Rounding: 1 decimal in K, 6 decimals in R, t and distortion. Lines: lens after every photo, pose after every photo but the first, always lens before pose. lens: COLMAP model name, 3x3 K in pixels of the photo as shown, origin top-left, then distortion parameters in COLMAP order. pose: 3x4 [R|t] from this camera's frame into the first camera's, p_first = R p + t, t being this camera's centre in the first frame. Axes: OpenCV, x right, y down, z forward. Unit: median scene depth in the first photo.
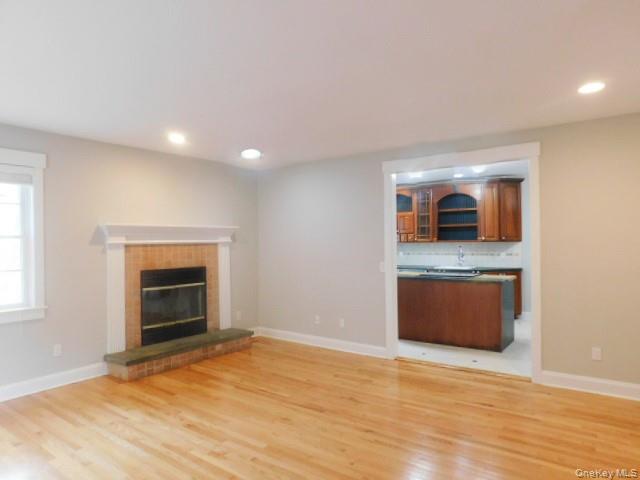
lens RADIAL K [[419.7, 0, 319.9], [0, 419.7, 240.4], [0, 0, 1]] dist [-0.026493, 0.011091]
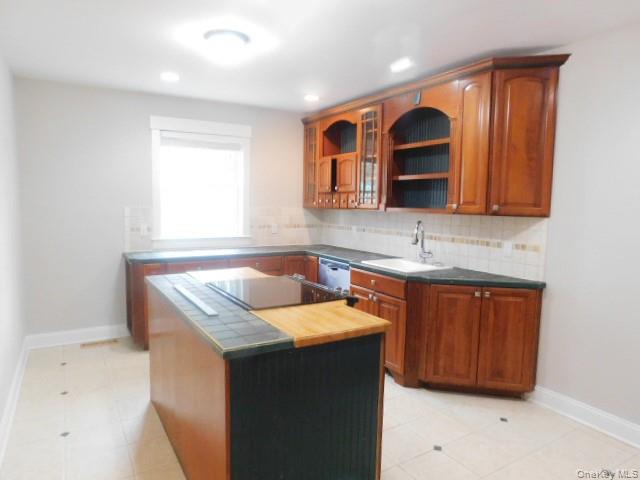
lens RADIAL K [[419.7, 0, 319.0], [0, 419.7, 240.5], [0, 0, 1]] dist [-0.026493, 0.011091]
pose [[0.917501, 0.064836, -0.392414, 0.431687], [-0.028935, 0.994890, 0.096726, -0.007368], [0.396680, -0.077391, 0.914689, 0.535181]]
